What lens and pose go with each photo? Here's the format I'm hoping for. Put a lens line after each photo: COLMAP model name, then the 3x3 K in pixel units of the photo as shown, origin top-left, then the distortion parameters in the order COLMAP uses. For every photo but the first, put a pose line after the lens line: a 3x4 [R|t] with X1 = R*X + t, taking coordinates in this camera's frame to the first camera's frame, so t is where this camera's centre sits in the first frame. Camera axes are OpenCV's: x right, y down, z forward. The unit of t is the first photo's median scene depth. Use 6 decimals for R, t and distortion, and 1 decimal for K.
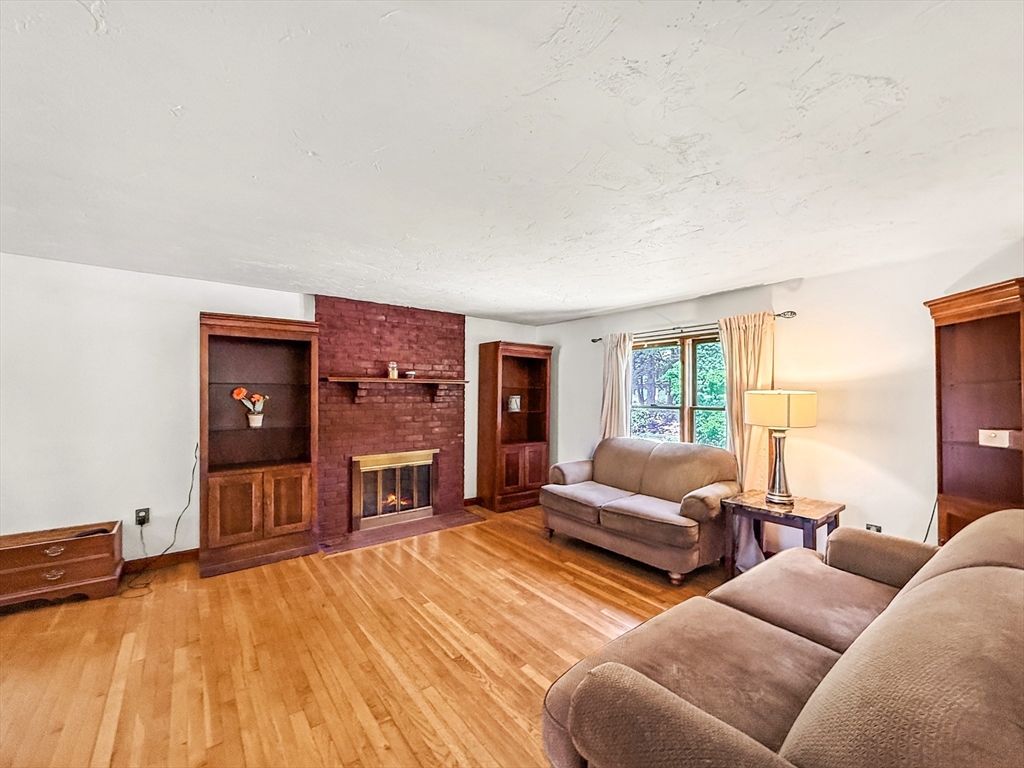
lens RADIAL K [[416.8, 0, 509.4], [0, 416.8, 388.8], [0, 0, 1]] dist [0.000659, 0.000247]
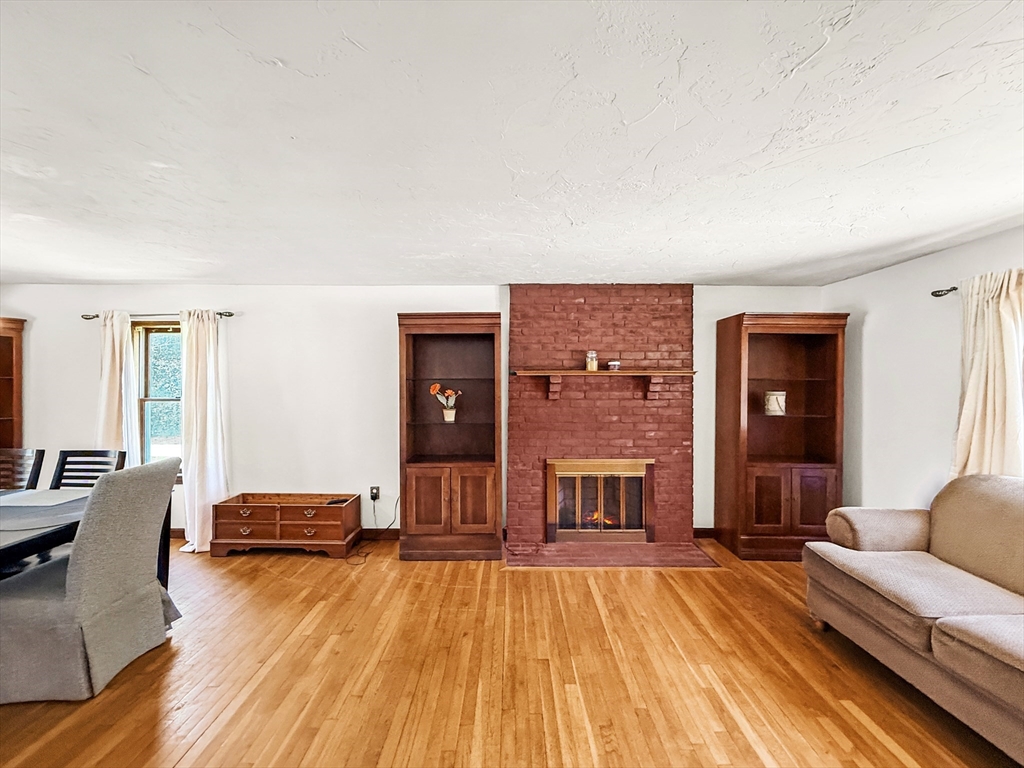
lens RADIAL K [[407.3, 0, 509.4], [0, 407.3, 383.0], [0, 0, 1]] dist [-0.000161, 0.000100]
pose [[0.788246, -0.004647, -0.615342, 0.099159], [0.008279, 0.999961, 0.003053, -0.004003], [0.615304, -0.007500, 0.788254, 0.256020]]
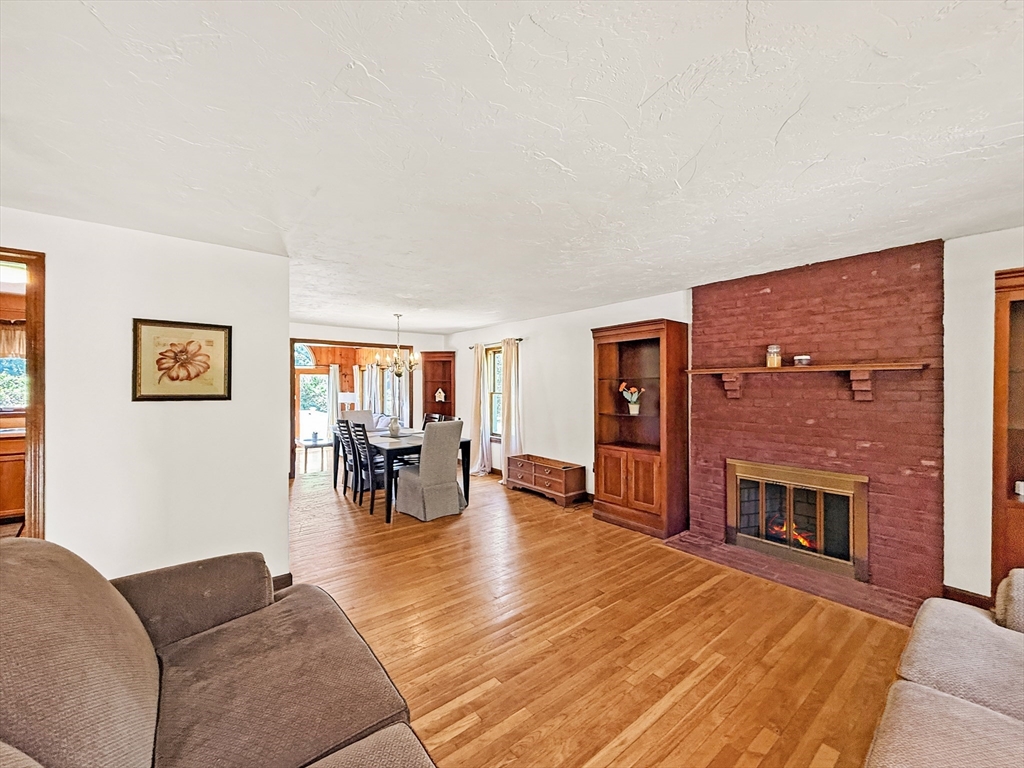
lens RADIAL K [[415.1, 0, 512.0], [0, 415.1, 384.0], [0, 0, 1]] dist [0.000456, -0.000043]
pose [[0.012527, -0.007533, -0.999893, 0.493076], [0.010598, 0.999916, -0.007400, 0.007150], [0.999865, -0.010504, 0.012606, 0.526268]]
